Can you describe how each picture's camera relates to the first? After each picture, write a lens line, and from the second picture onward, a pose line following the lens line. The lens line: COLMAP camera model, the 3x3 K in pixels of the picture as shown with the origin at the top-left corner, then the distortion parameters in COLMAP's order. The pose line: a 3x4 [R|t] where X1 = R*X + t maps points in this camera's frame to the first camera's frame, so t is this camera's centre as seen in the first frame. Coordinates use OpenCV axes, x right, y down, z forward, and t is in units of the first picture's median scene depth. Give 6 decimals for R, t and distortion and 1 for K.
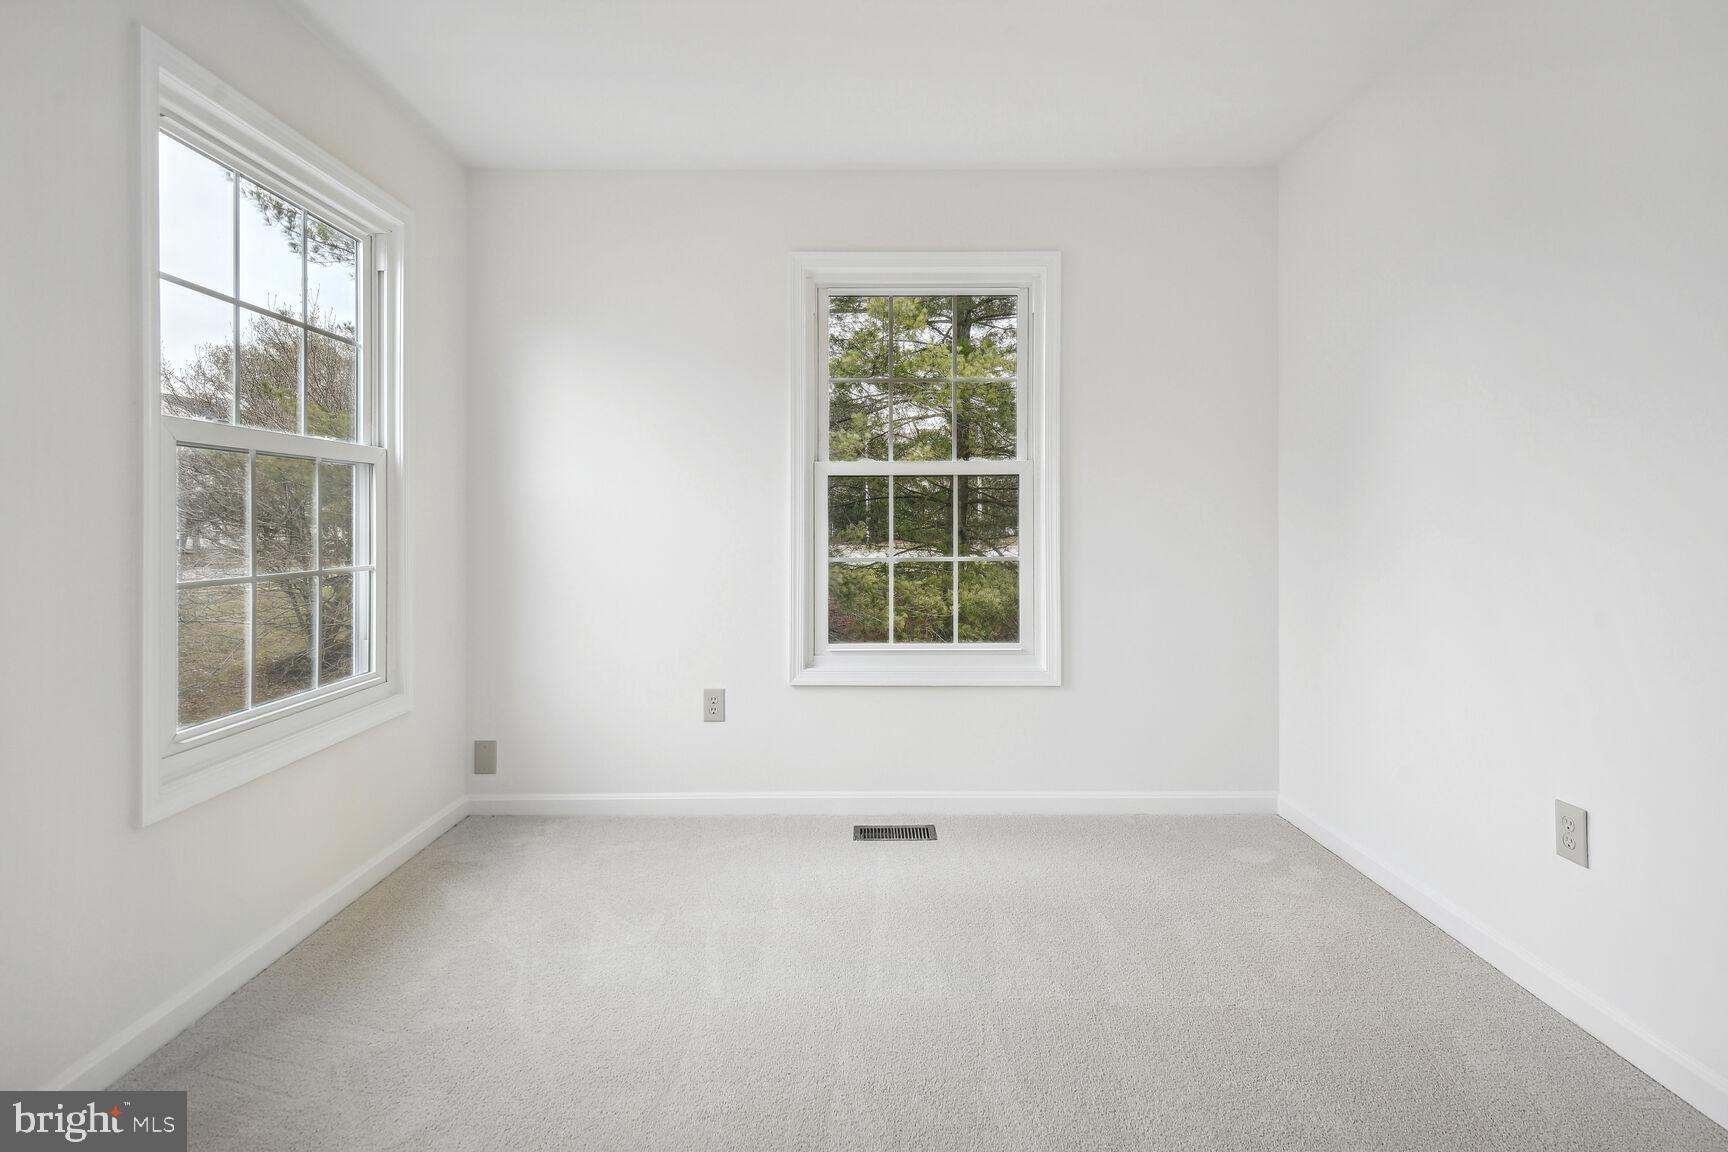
lens RADIAL K [[817.9, 0, 874.0], [0, 817.9, 515.6], [0, 0, 1]] dist [0.035879, -0.000172]
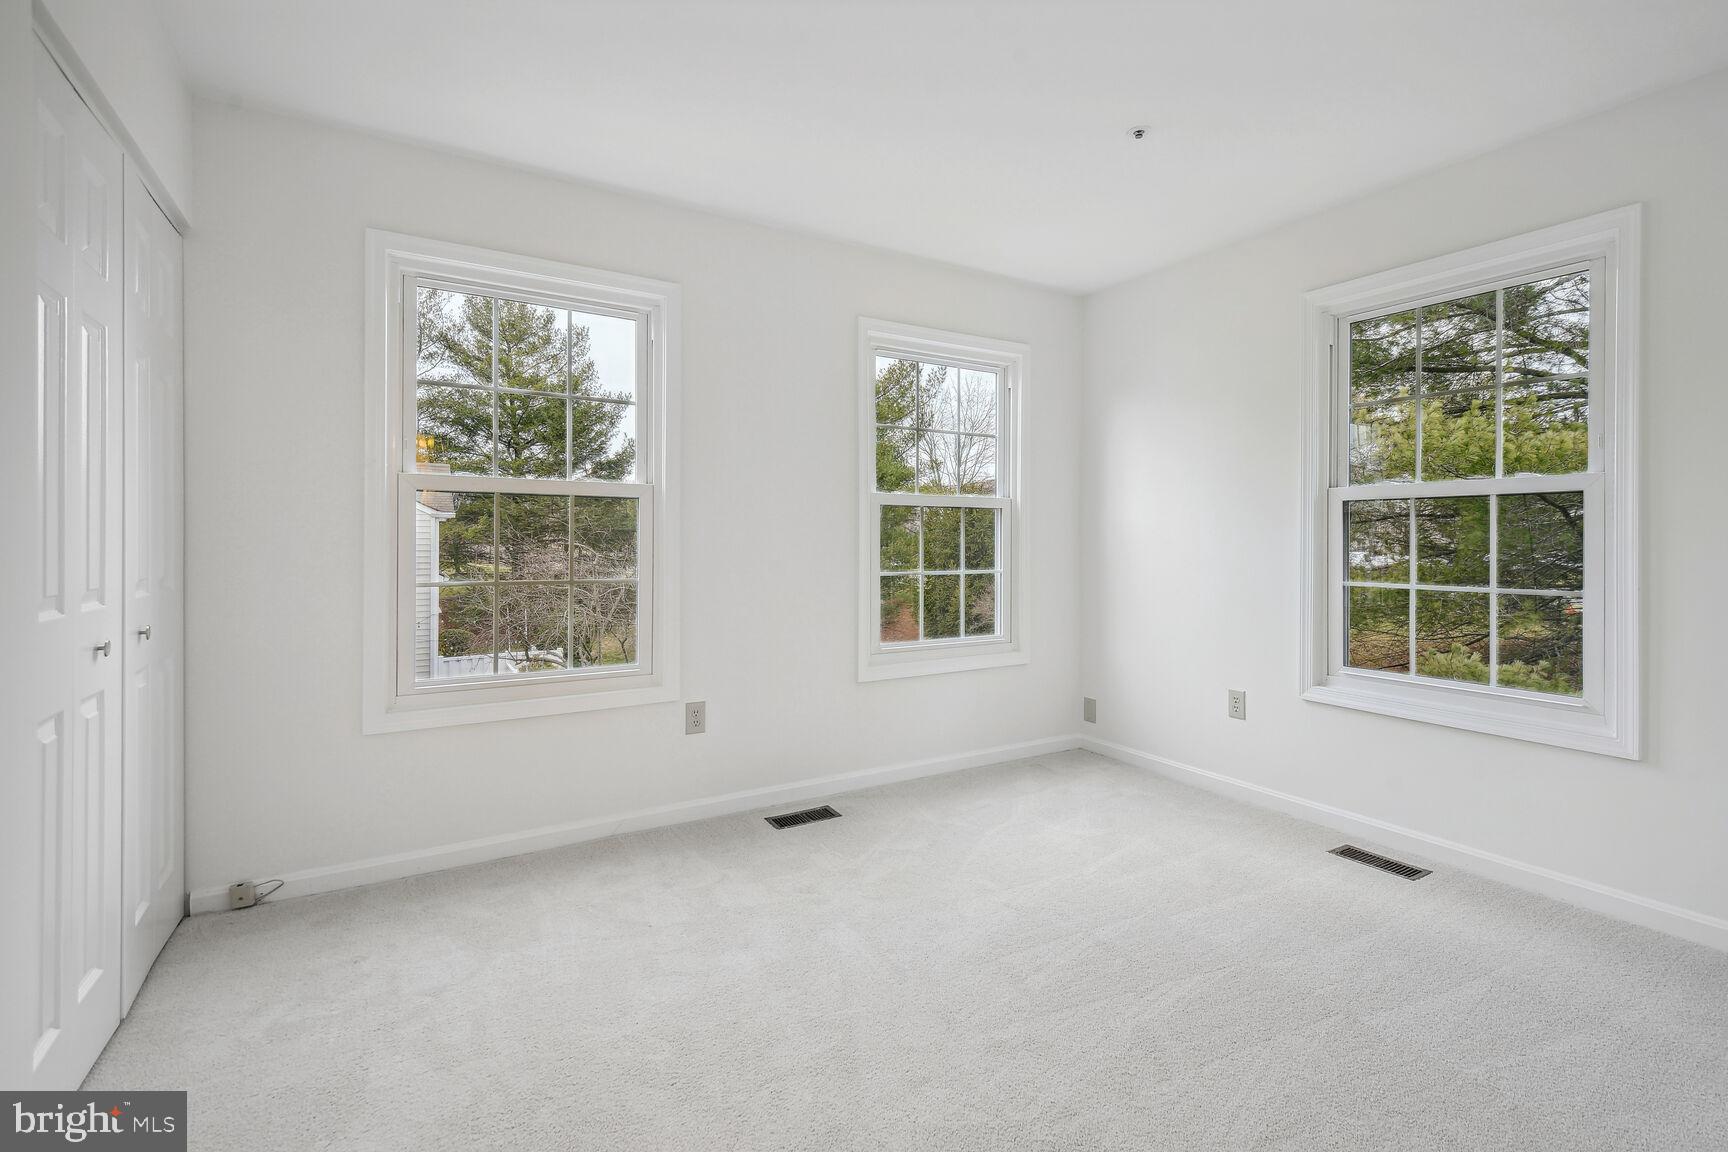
lens RADIAL K [[784.8, 0, 860.2], [0, 784.8, 541.5], [0, 0, 1]] dist [-0.002826, -0.000484]
pose [[0.491525, 0.005216, -0.870848, 0.505038], [-0.001645, 0.999986, 0.005061, -0.002691], [0.870862, -0.001055, 0.491526, -0.003722]]
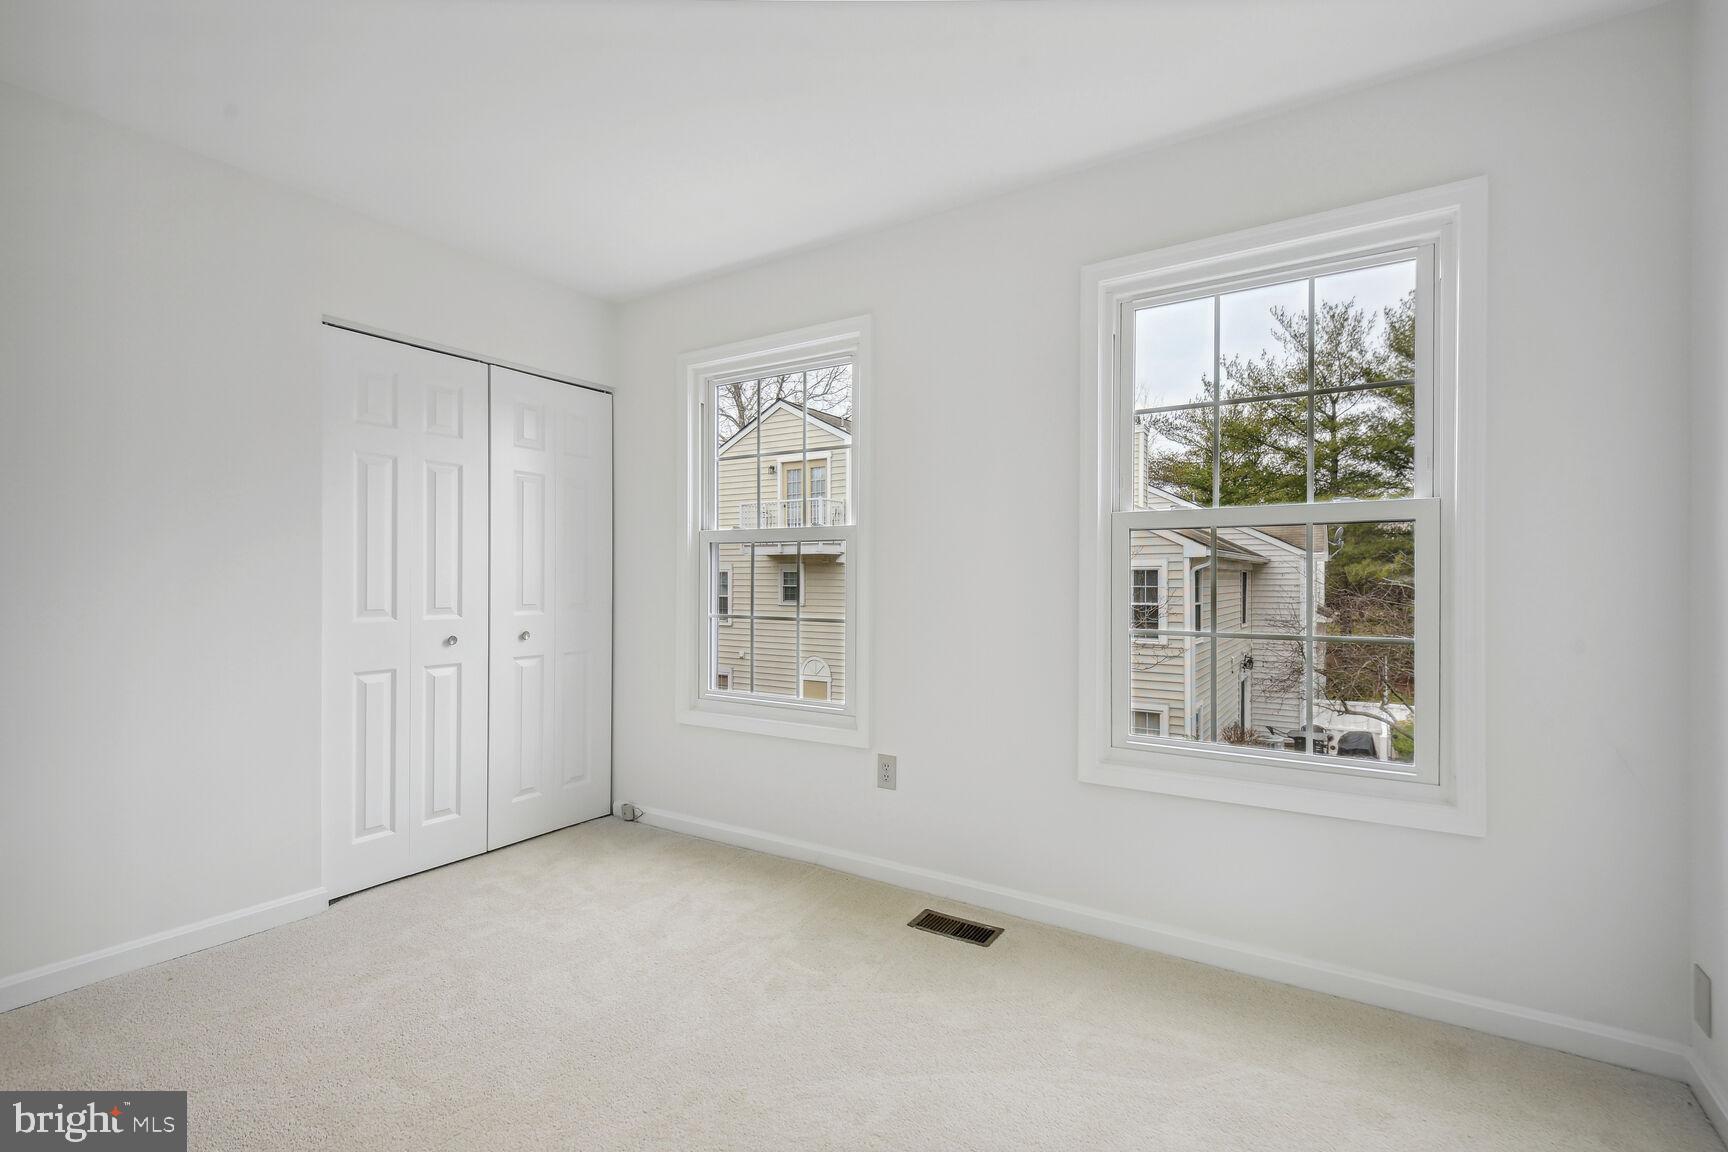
lens RADIAL K [[760.6, 0, 869.2], [0, 760.6, 573.3], [0, 0, 1]] dist [0.000222, -0.000081]
pose [[-0.547116, -0.004083, -0.837047, 0.291321], [0.000557, 0.999986, -0.005242, -0.002512], [0.837056, -0.003334, -0.547106, 0.803835]]
